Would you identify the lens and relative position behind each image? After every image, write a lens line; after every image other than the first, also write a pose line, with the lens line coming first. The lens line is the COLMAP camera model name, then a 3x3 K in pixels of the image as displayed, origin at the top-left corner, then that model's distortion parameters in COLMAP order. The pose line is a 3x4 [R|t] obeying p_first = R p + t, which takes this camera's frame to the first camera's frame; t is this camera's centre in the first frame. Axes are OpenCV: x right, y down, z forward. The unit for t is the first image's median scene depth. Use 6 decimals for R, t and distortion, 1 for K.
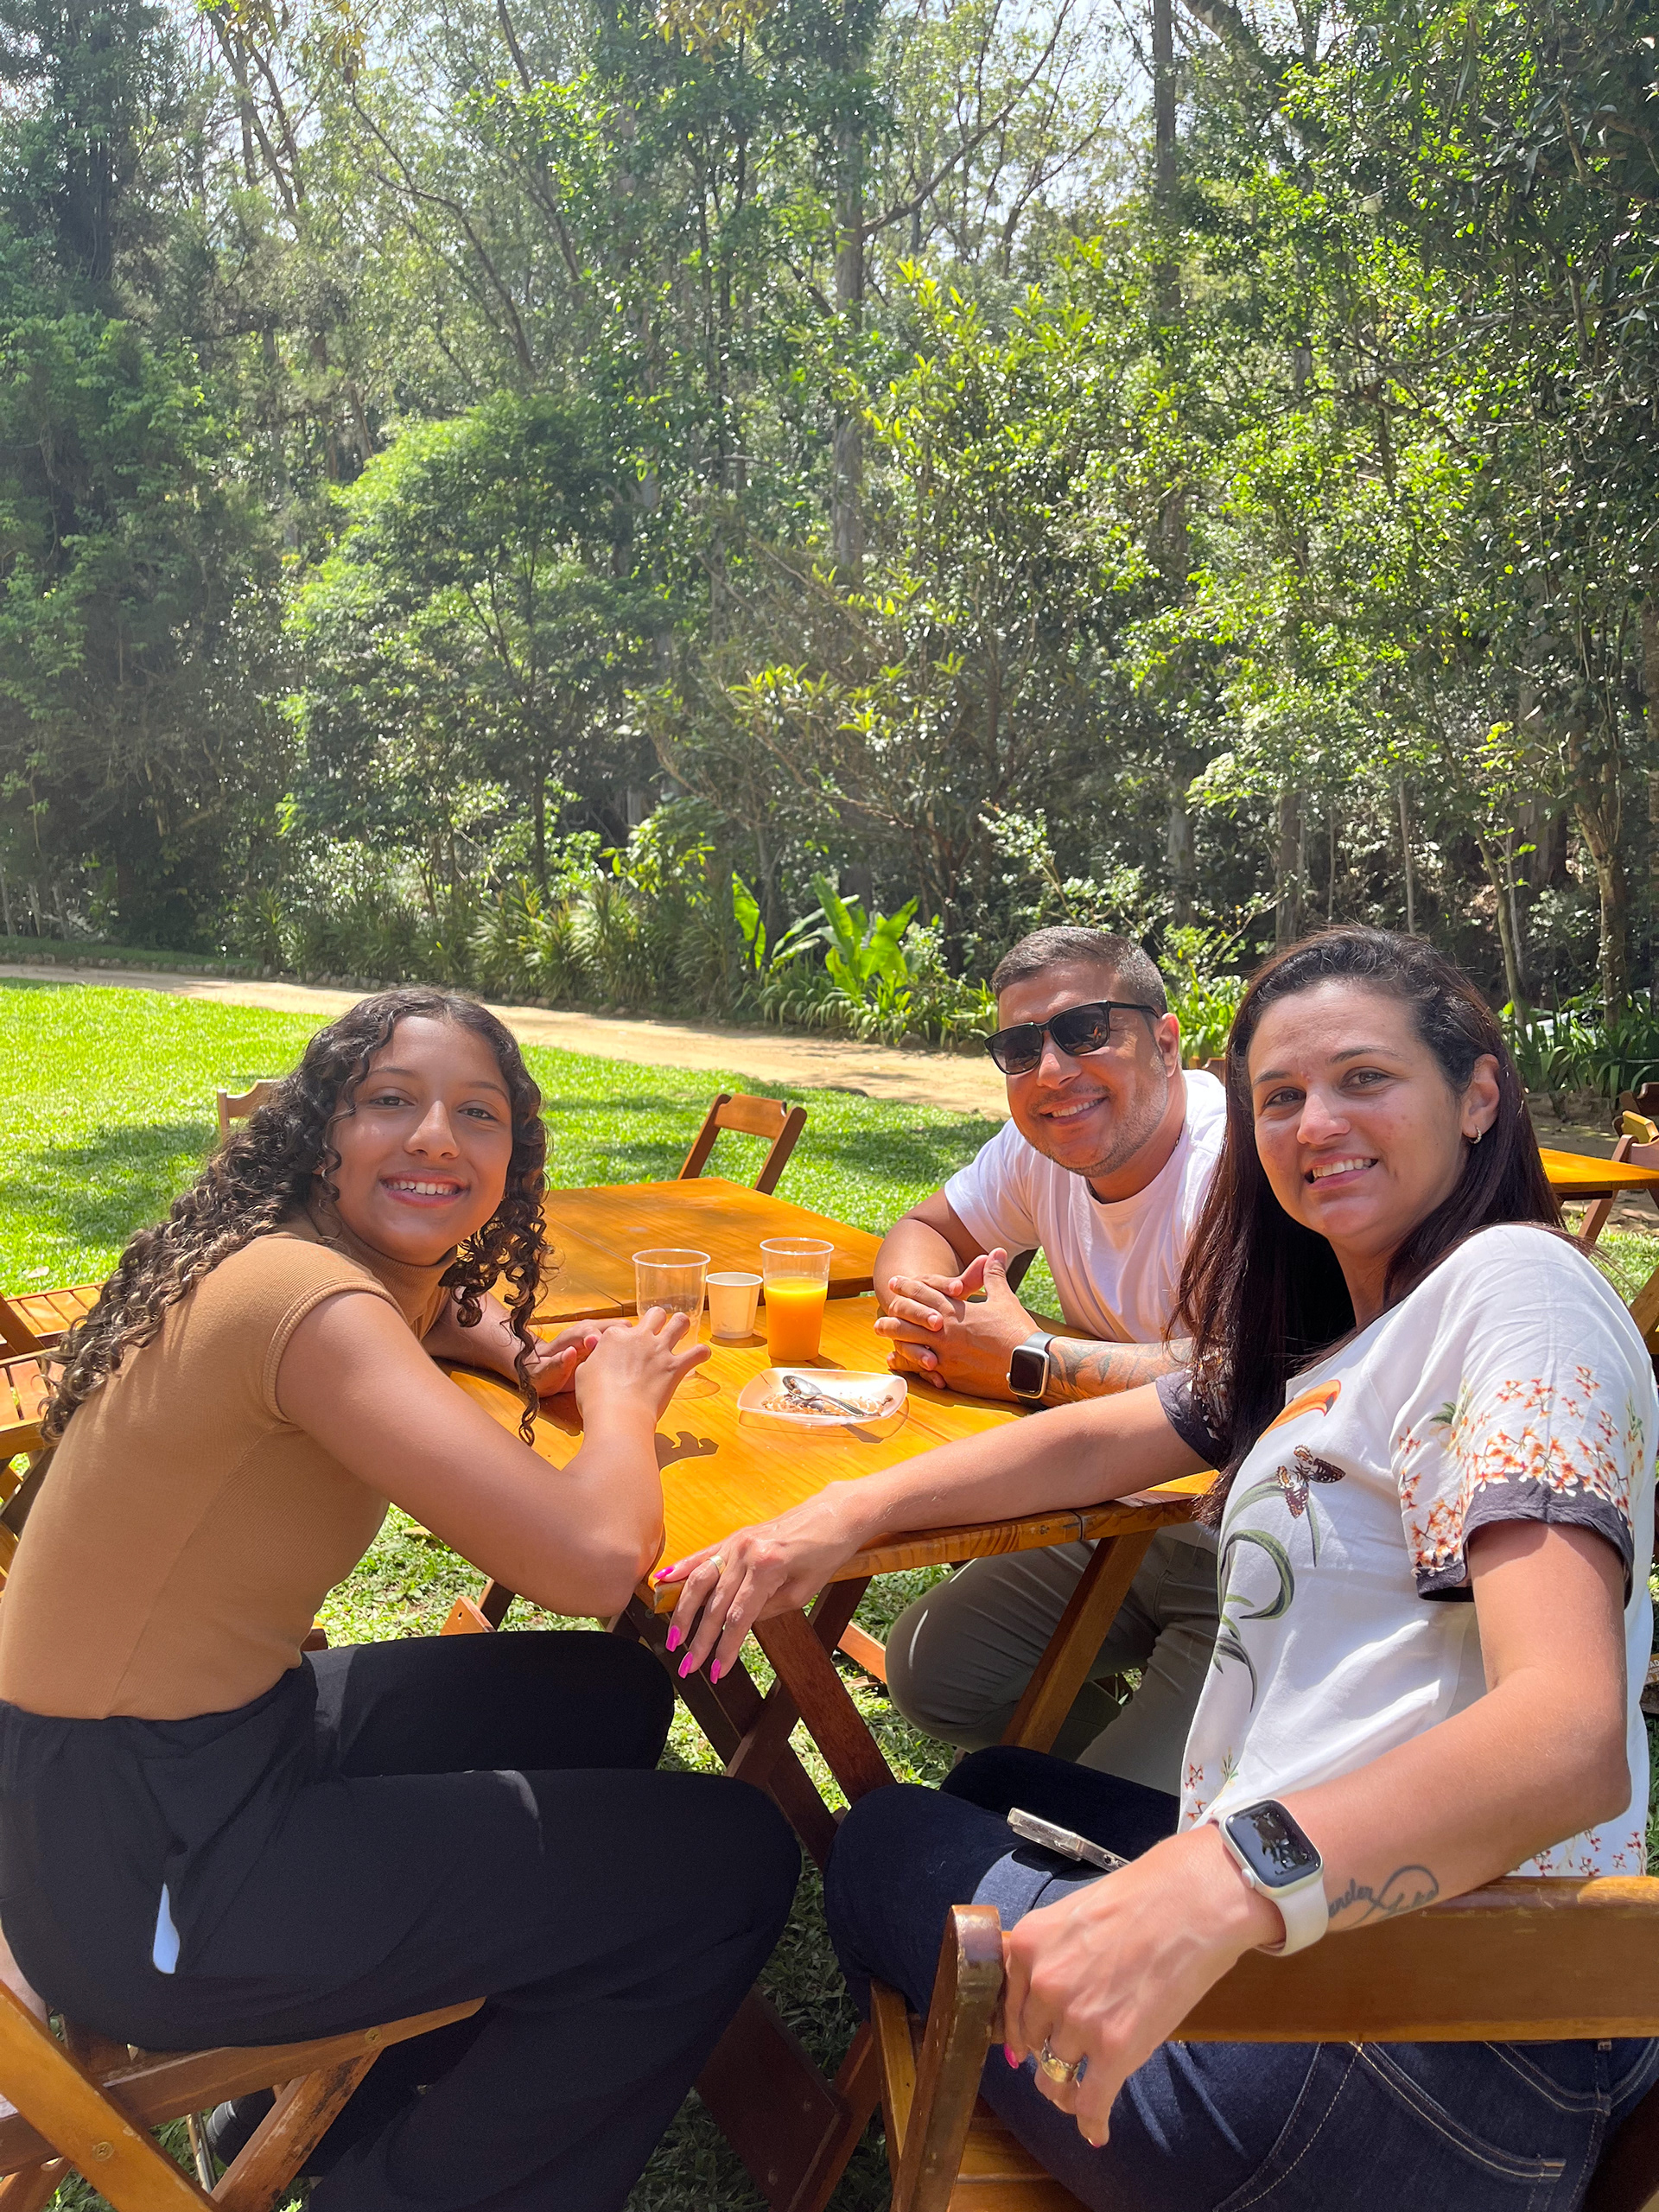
lens RADIAL K [[1654.9, 0, 830.8], [0, 1654.9, 1117.7], [0, 0, 1]] dist [0.044486, -0.061550]
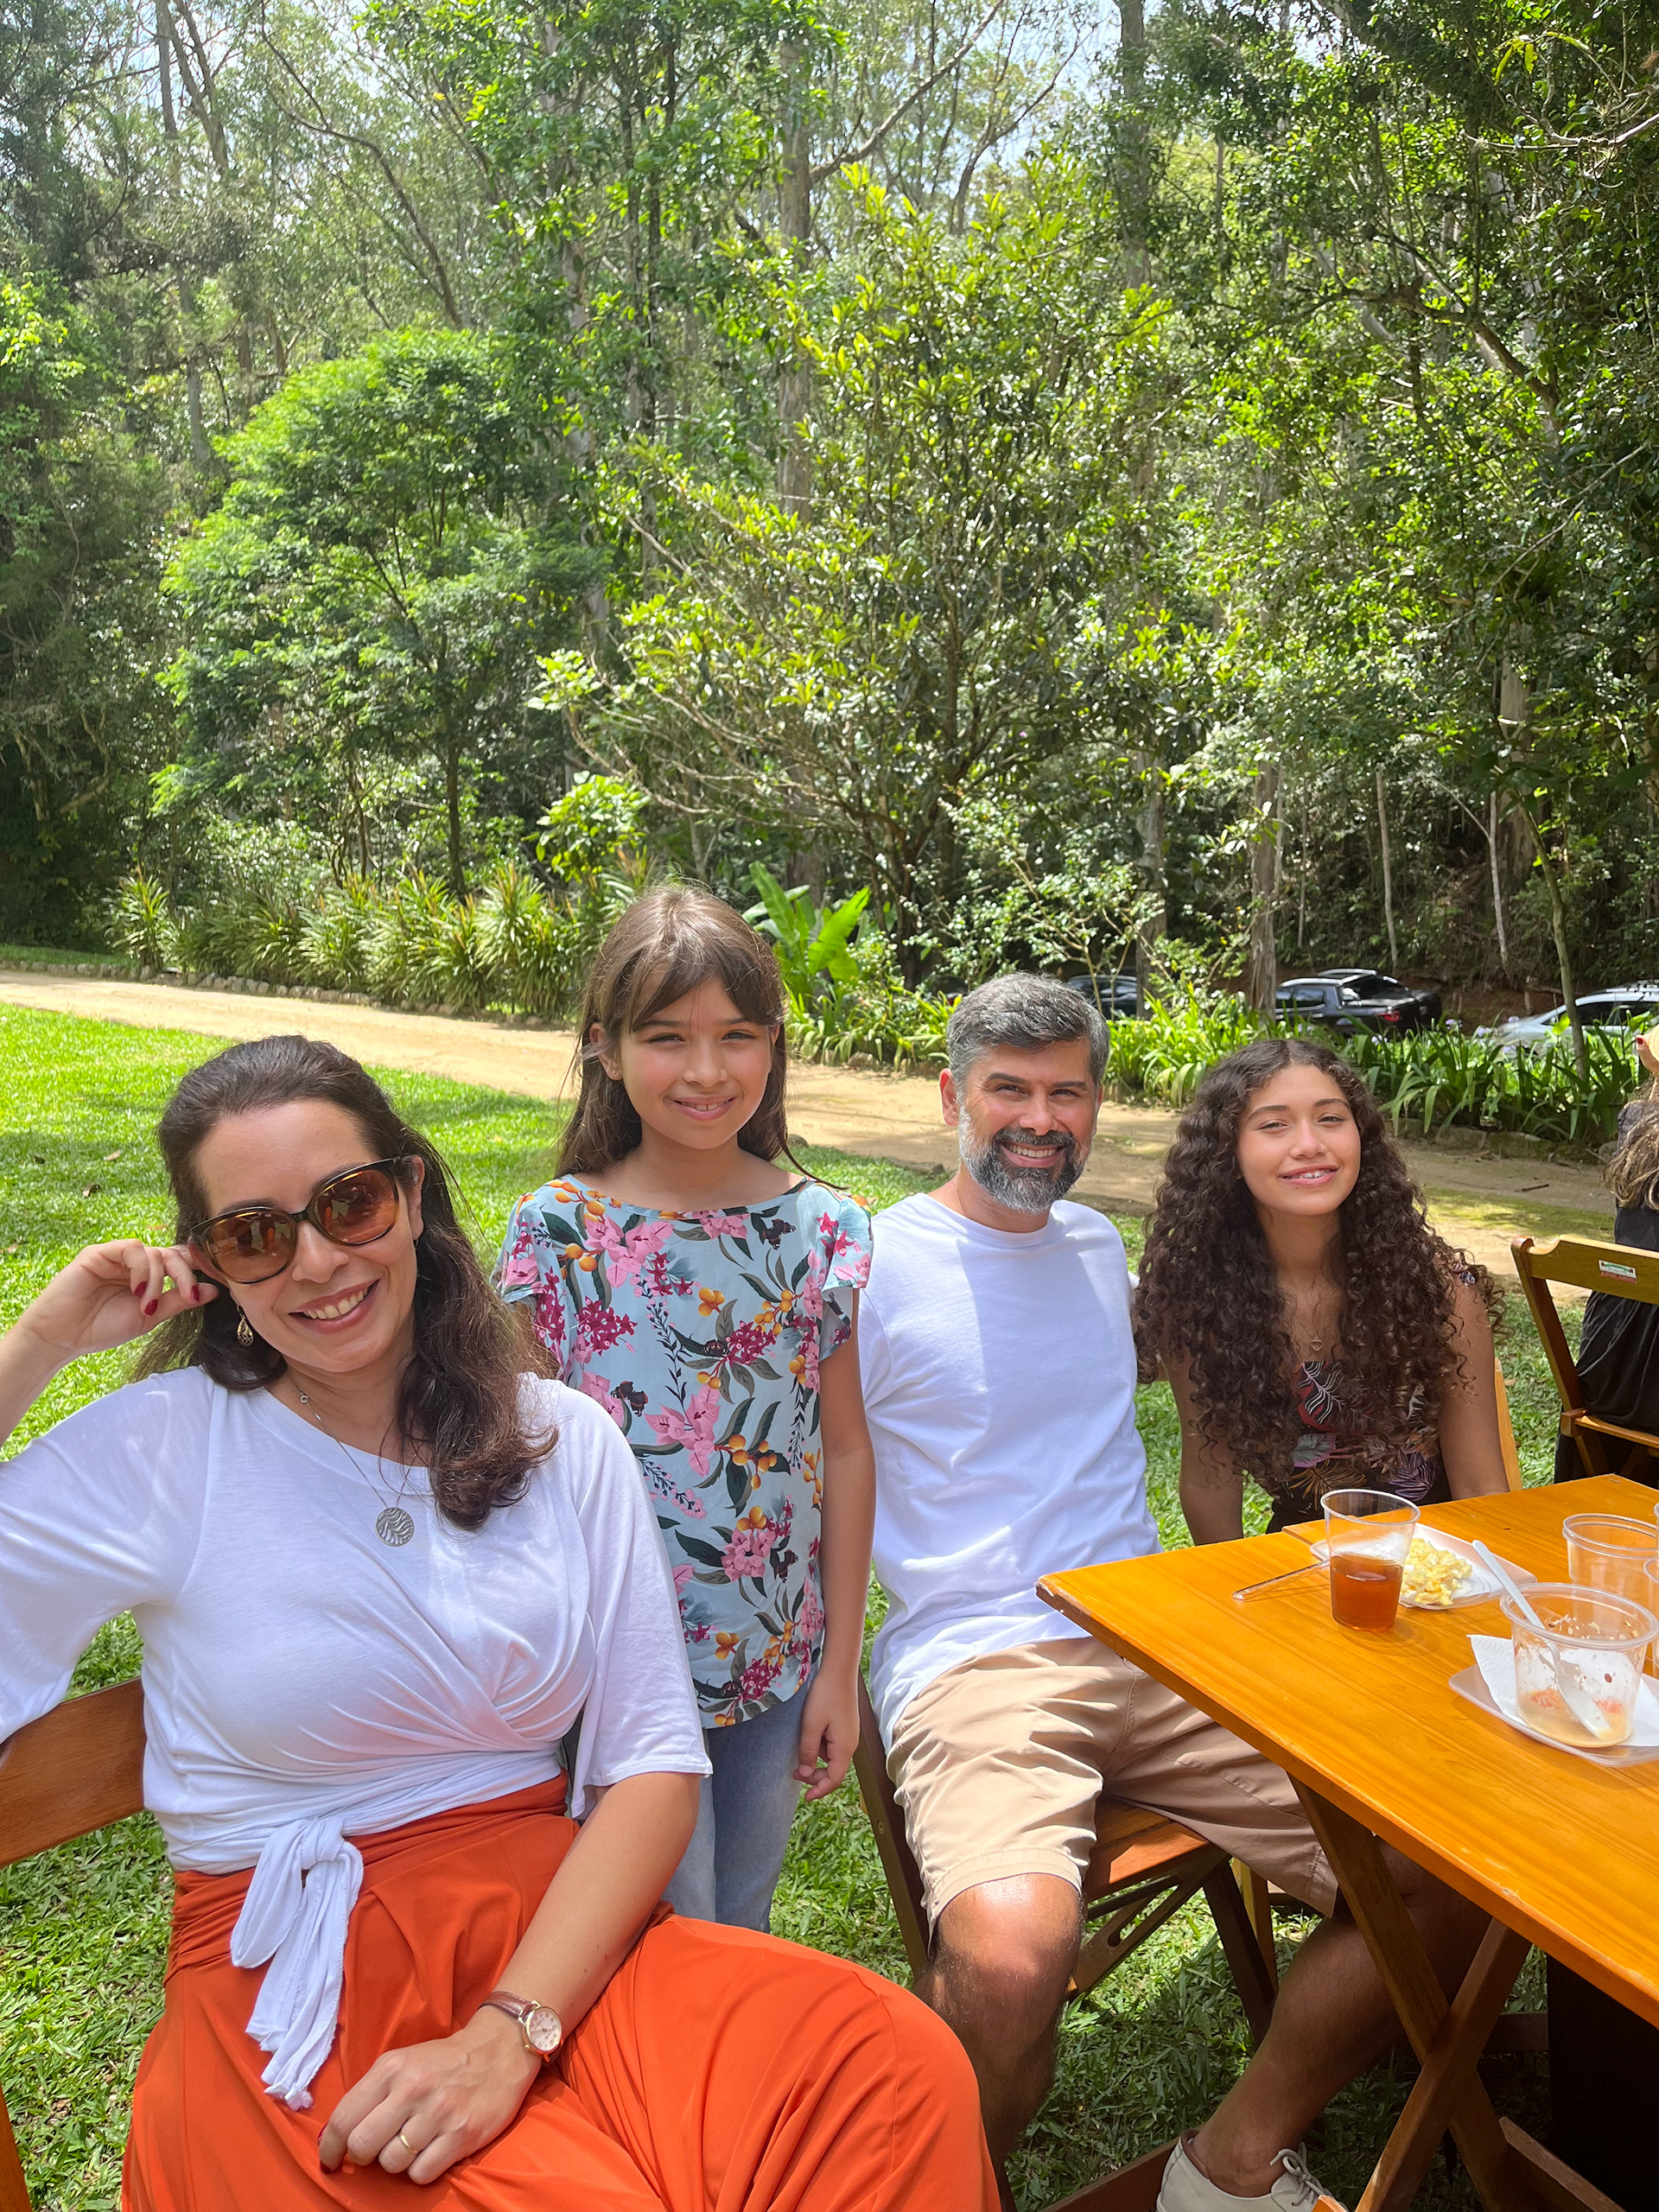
lens RADIAL K [[1654.9, 0, 831.1], [0, 1654.9, 1094.5], [0, 0, 1]] dist [0.044486, -0.061550]
pose [[0.999619, -0.004781, 0.027189, 0.007346], [0.004830, 0.999987, -0.001734, -0.021973], [-0.027180, 0.001864, 0.999629, 0.108702]]
